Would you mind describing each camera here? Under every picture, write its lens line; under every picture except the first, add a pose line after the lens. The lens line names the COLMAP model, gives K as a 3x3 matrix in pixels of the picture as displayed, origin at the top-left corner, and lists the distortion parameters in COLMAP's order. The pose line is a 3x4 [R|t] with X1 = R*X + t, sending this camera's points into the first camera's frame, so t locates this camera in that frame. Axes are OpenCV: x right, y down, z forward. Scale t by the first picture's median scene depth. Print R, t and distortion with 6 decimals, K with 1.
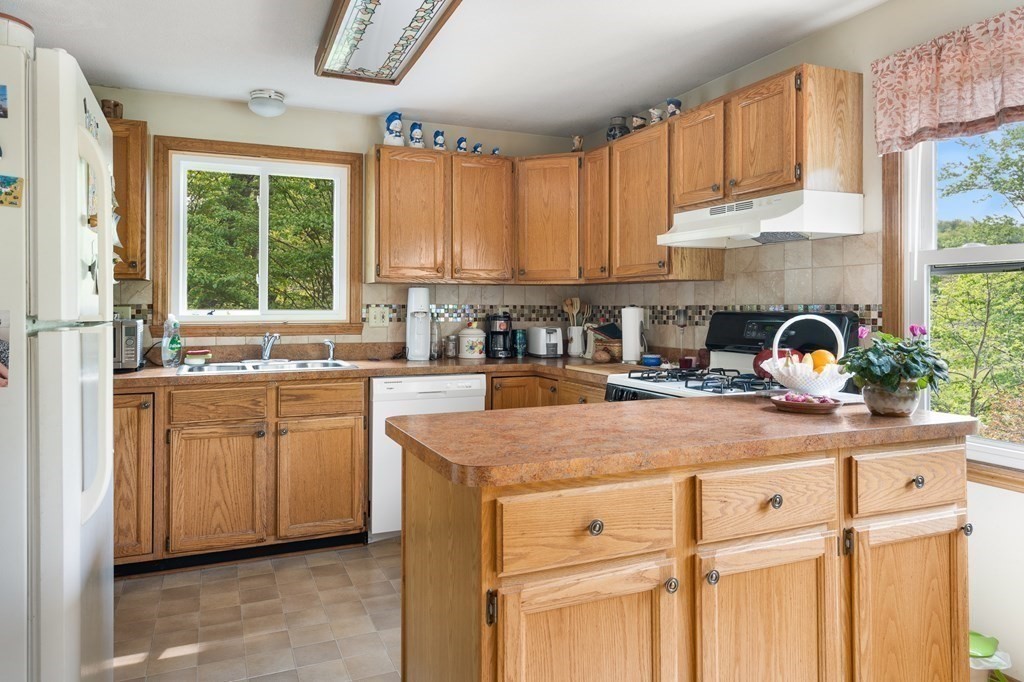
lens RADIAL K [[688.8, 0, 511.6], [0, 688.8, 299.3], [0, 0, 1]] dist [-0.001236, 0.002513]
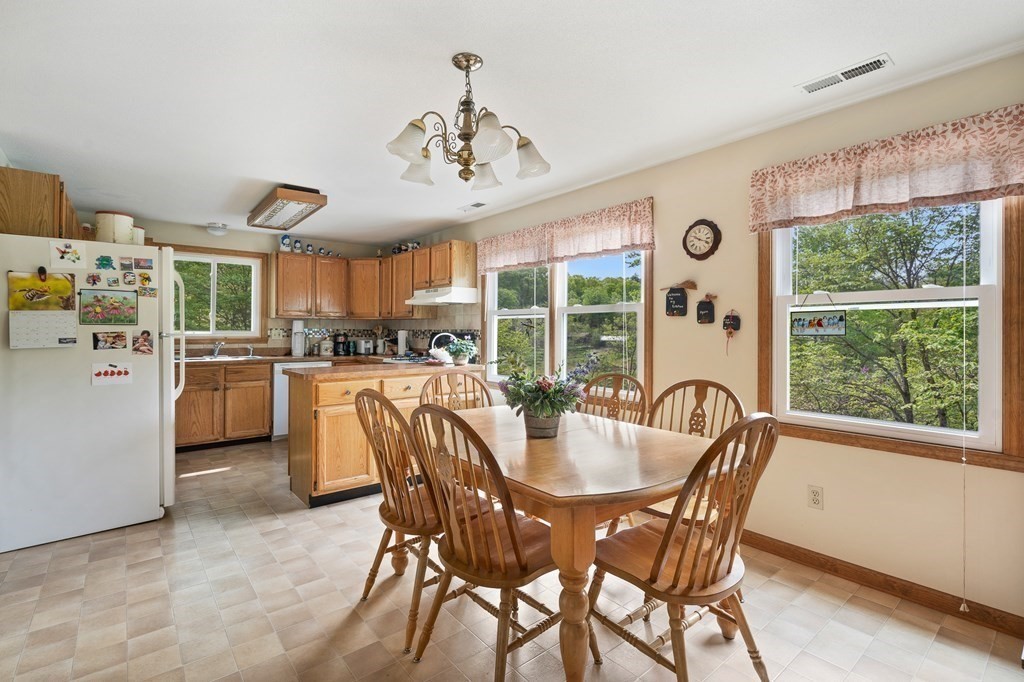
lens RADIAL K [[471.4, 0, 508.7], [0, 471.4, 328.0], [0, 0, 1]] dist [-0.005356, 0.002188]
pose [[0.962282, 0.004748, 0.272011, 0.093165], [-0.006376, 0.999967, 0.005103, -0.005929], [-0.271978, -0.006645, 0.962281, -0.559235]]
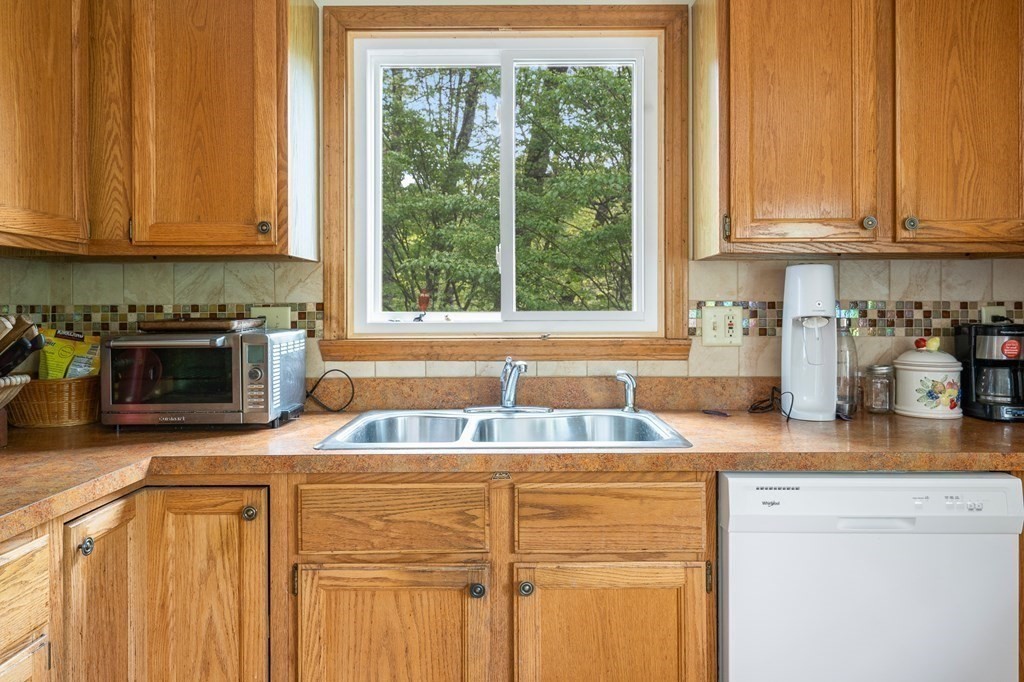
lens RADIAL K [[705.6, 0, 514.2], [0, 705.6, 303.5], [0, 0, 1]] dist [0.006314, -0.005083]
pose [[0.913821, -0.005496, -0.406080, -0.134819], [0.007802, 0.999961, 0.004024, 0.006466], [0.406043, -0.006845, 0.913828, 0.515917]]
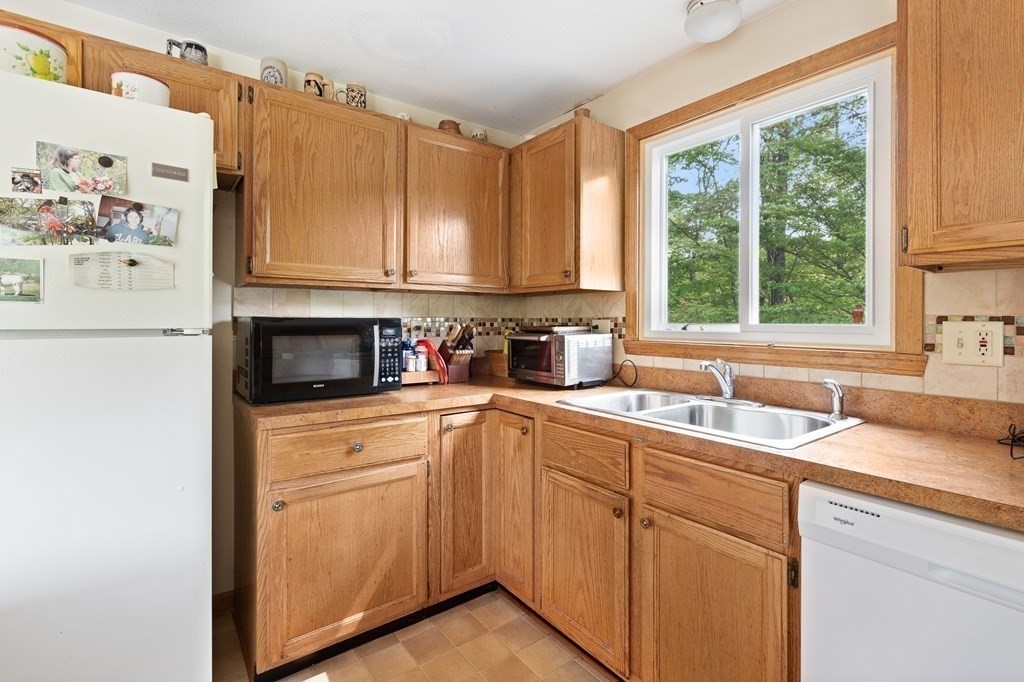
lens RADIAL K [[471.4, 0, 518.7], [0, 471.4, 316.6], [0, 0, 1]] dist [-0.005356, 0.002188]
pose [[0.237079, -0.005728, -0.971473, 0.045331], [0.007072, 0.999966, -0.004170, 0.007871], [0.971465, -0.005882, 0.237112, 0.699746]]
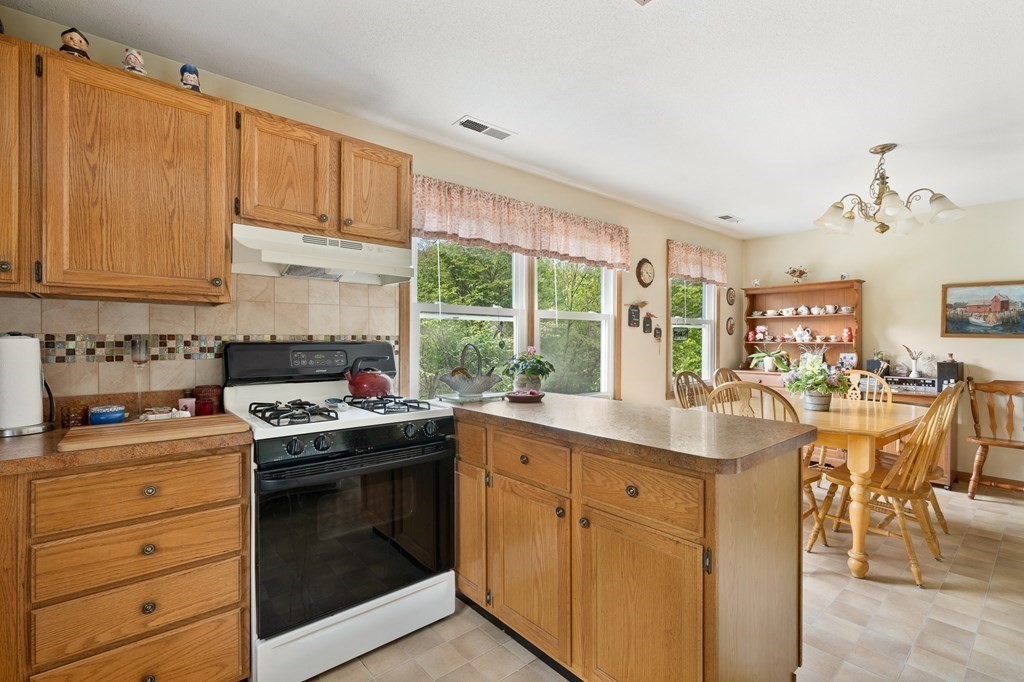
lens RADIAL K [[471.4, 0, 510.6], [0, 471.4, 342.2], [0, 0, 1]] dist [-0.005356, 0.002188]
pose [[-0.299464, -0.014133, 0.954003, -0.340948], [-0.017124, 0.999809, 0.009436, 0.005275], [-0.953954, -0.013510, -0.299649, 0.731625]]
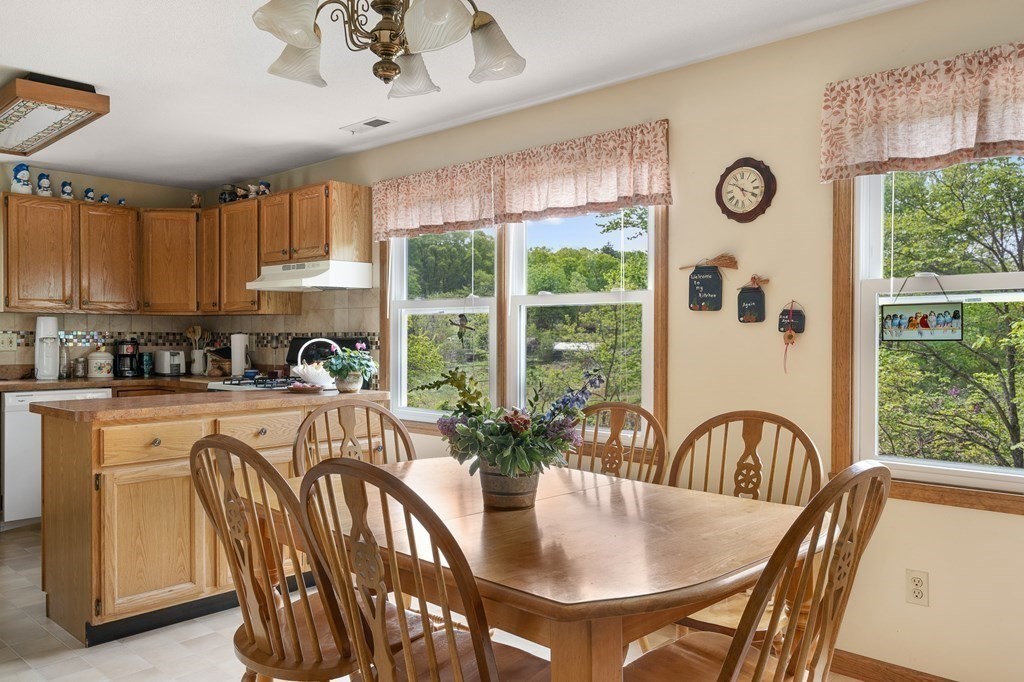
lens RADIAL K [[774.3, 0, 505.9], [0, 774.3, 342.1], [0, 0, 1]] dist [0.016957, -0.010162]
pose [[0.918049, -0.002240, 0.396462, 0.058402], [-0.006222, 0.999779, 0.020057, -0.005611], [-0.396419, -0.020880, 0.917832, -0.545328]]
